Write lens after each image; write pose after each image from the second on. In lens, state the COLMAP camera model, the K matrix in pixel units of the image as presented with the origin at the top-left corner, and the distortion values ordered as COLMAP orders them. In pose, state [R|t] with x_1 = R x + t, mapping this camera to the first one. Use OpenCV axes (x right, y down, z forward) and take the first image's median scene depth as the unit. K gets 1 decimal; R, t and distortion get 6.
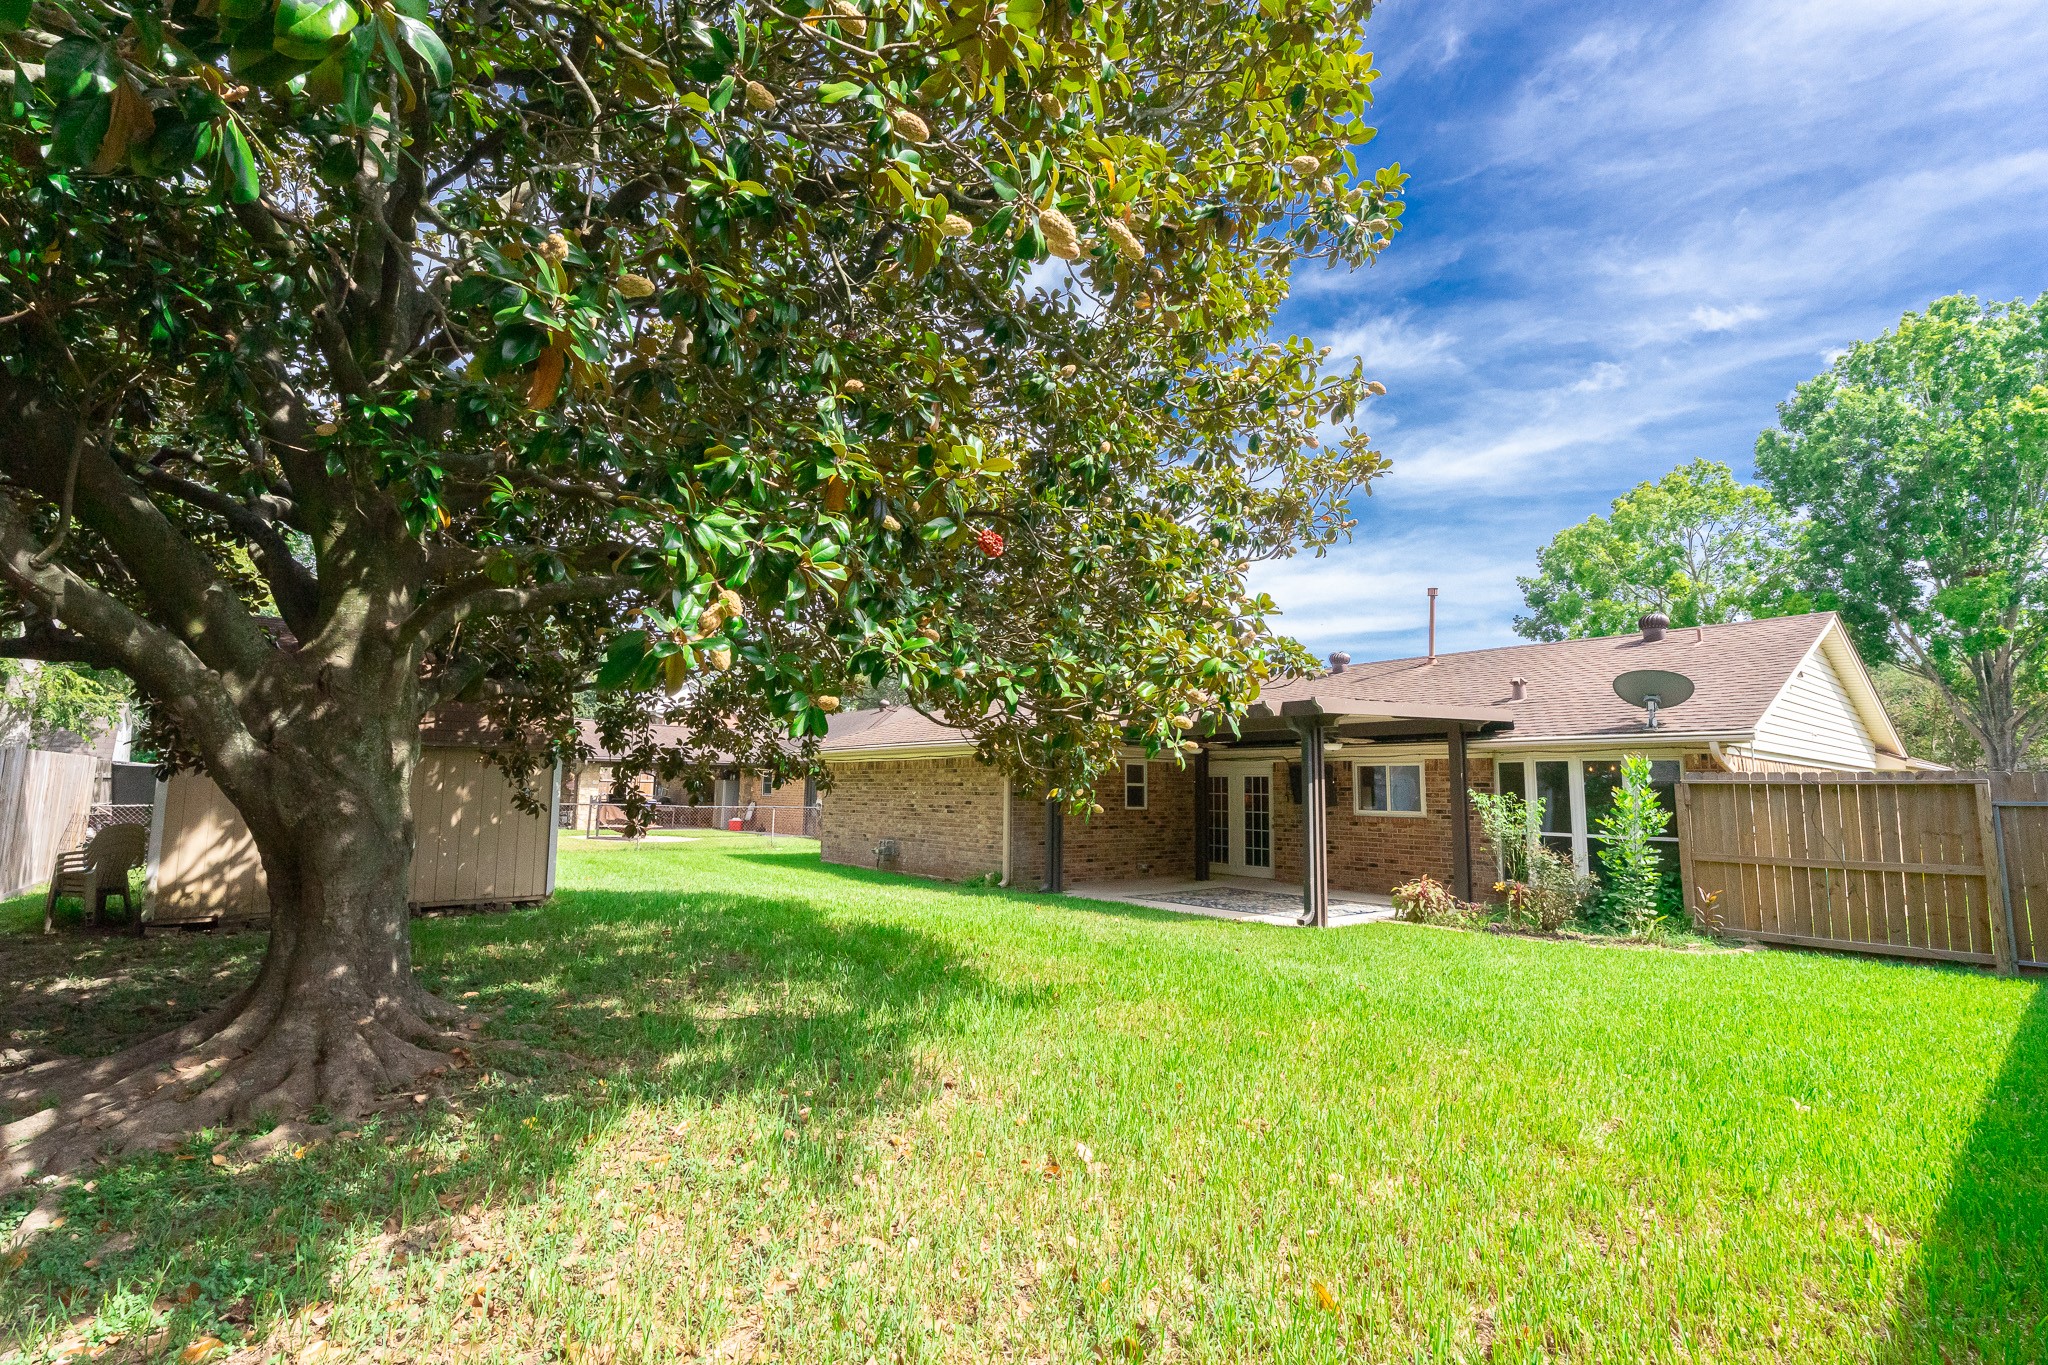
lens RADIAL K [[895.9, 0, 1021.5], [0, 895.9, 681.4], [0, 0, 1]] dist [0.000861, 0.000541]
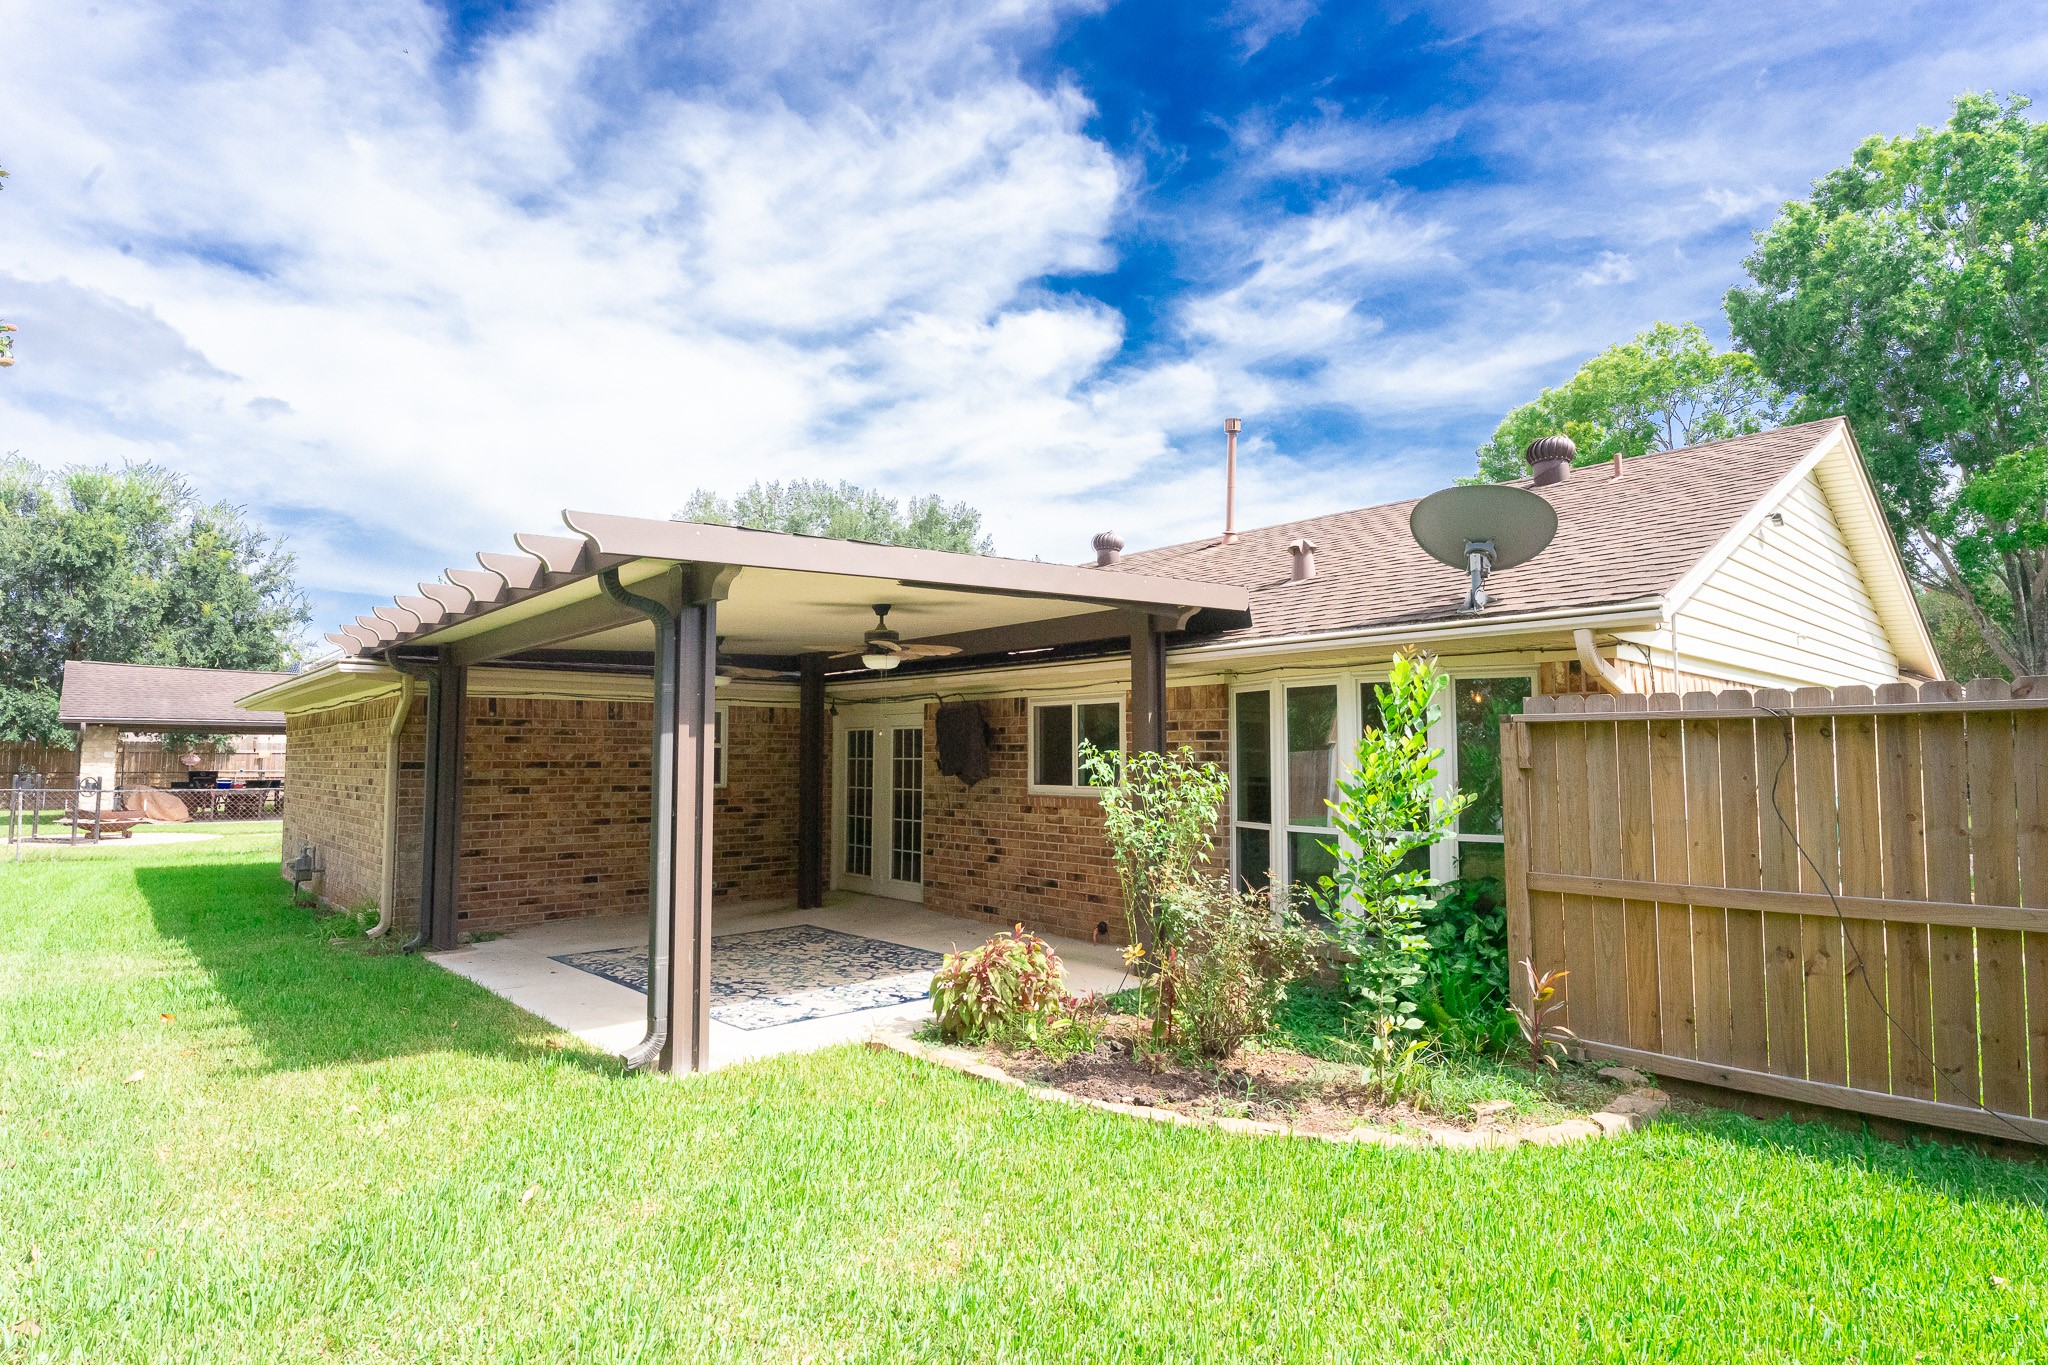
lens RADIAL K [[1052.6, 0, 1016.8], [0, 1052.6, 683.9], [0, 0, 1]] dist [-0.001982, -0.000348]
pose [[0.997506, -0.015824, 0.068780, 0.365693], [0.012088, 0.998446, 0.054399, 0.050985], [-0.069534, -0.053432, 0.996148, 0.396030]]
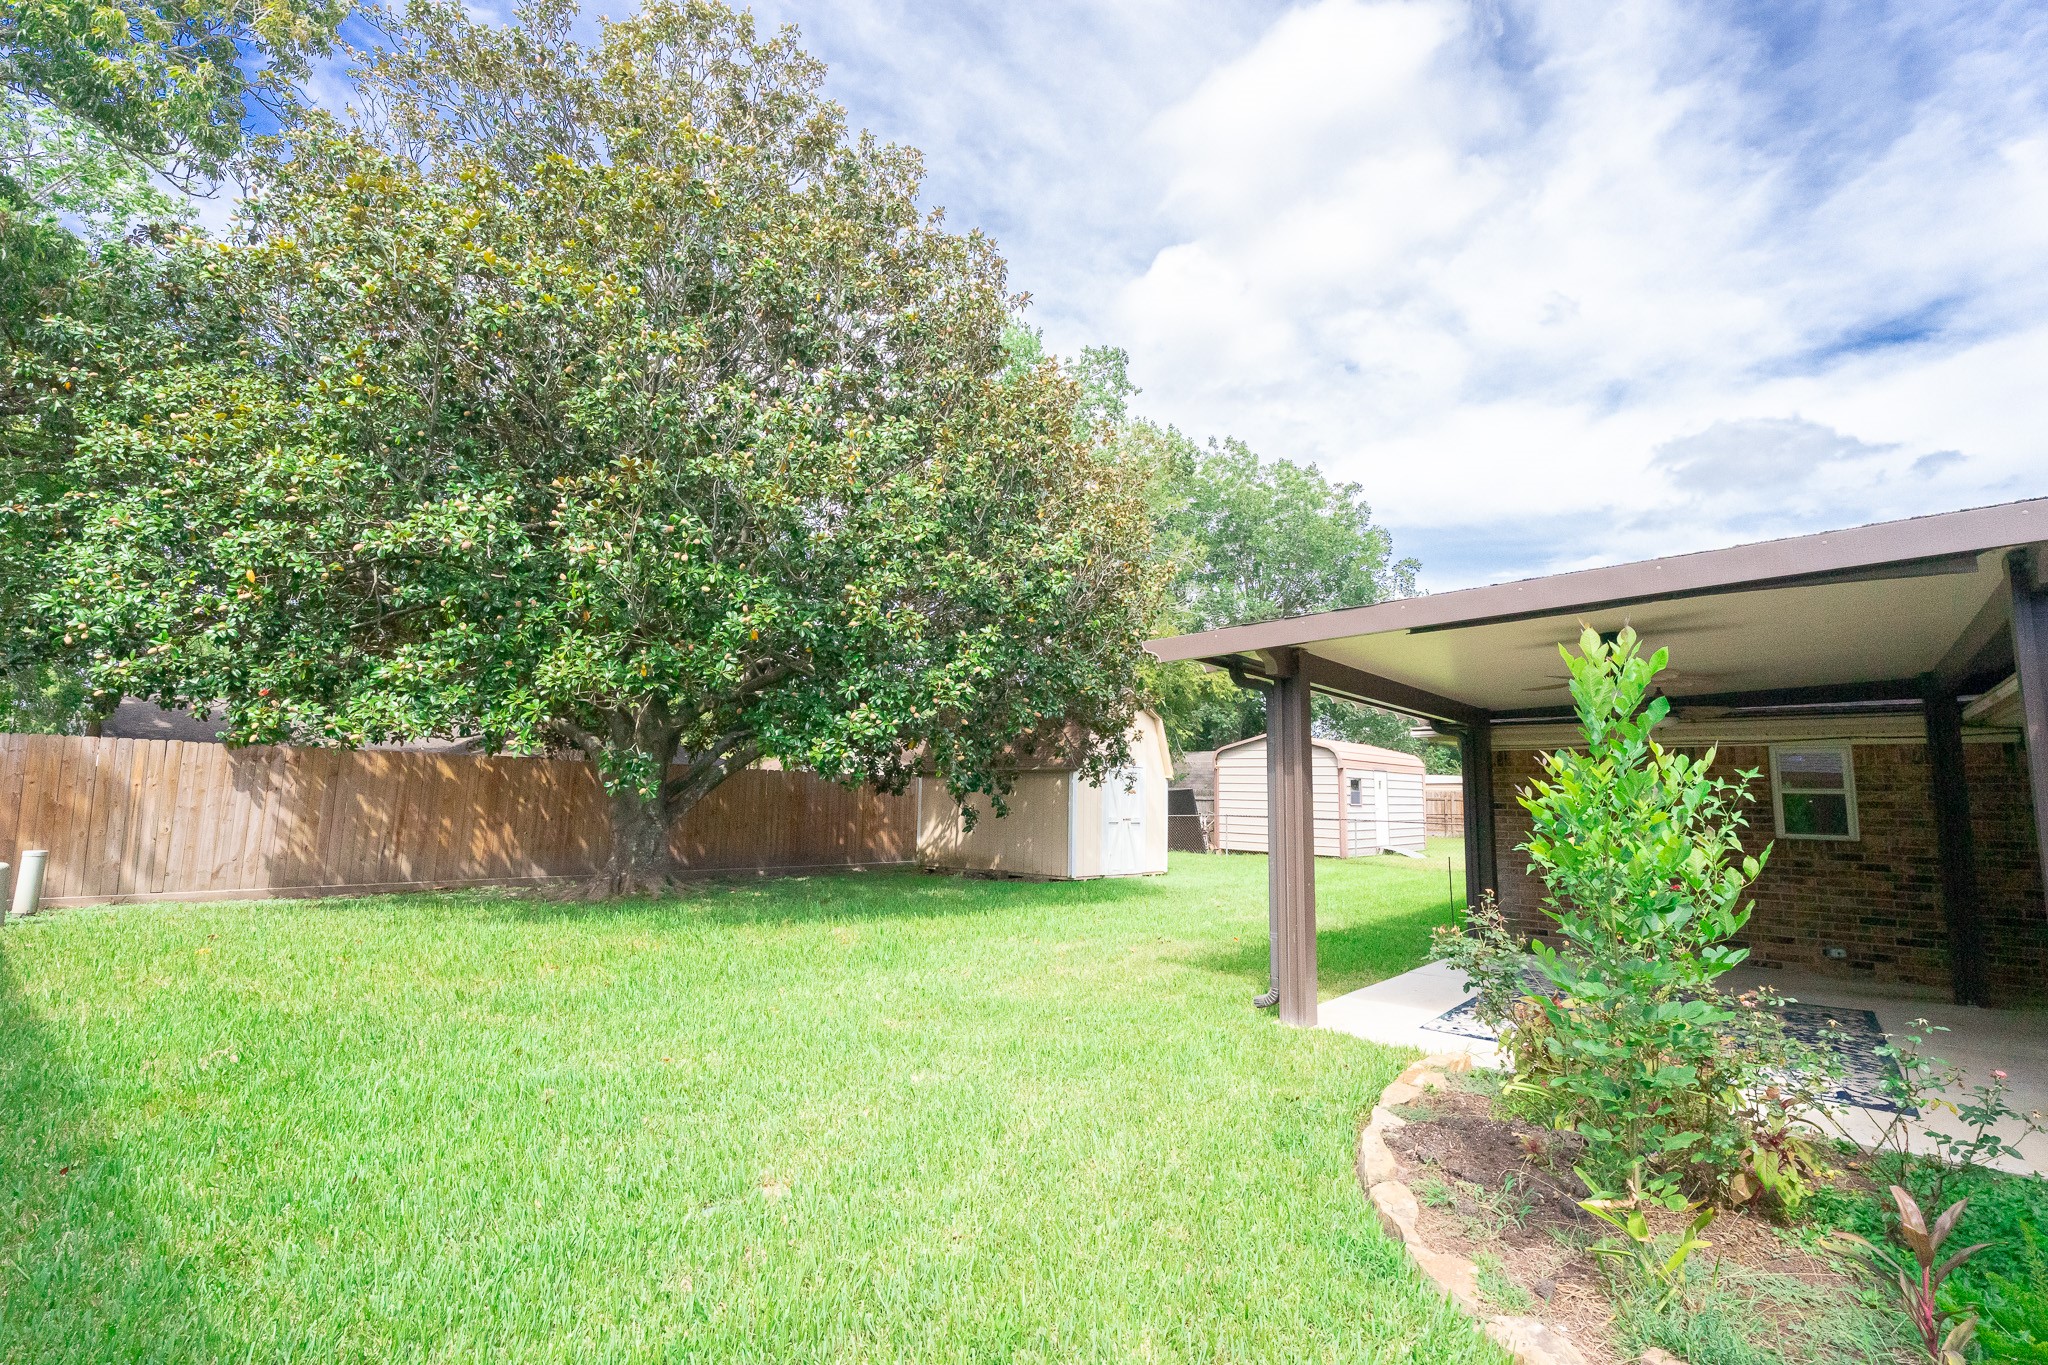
lens RADIAL K [[939.2, 0, 1029.6], [0, 939.2, 681.7], [0, 0, 1]] dist [-0.000621, -0.000160]
pose [[0.215369, -0.134639, -0.967207, 0.719824], [0.103992, 0.987980, -0.114374, 0.085658], [0.970980, -0.075949, 0.226782, 0.569464]]
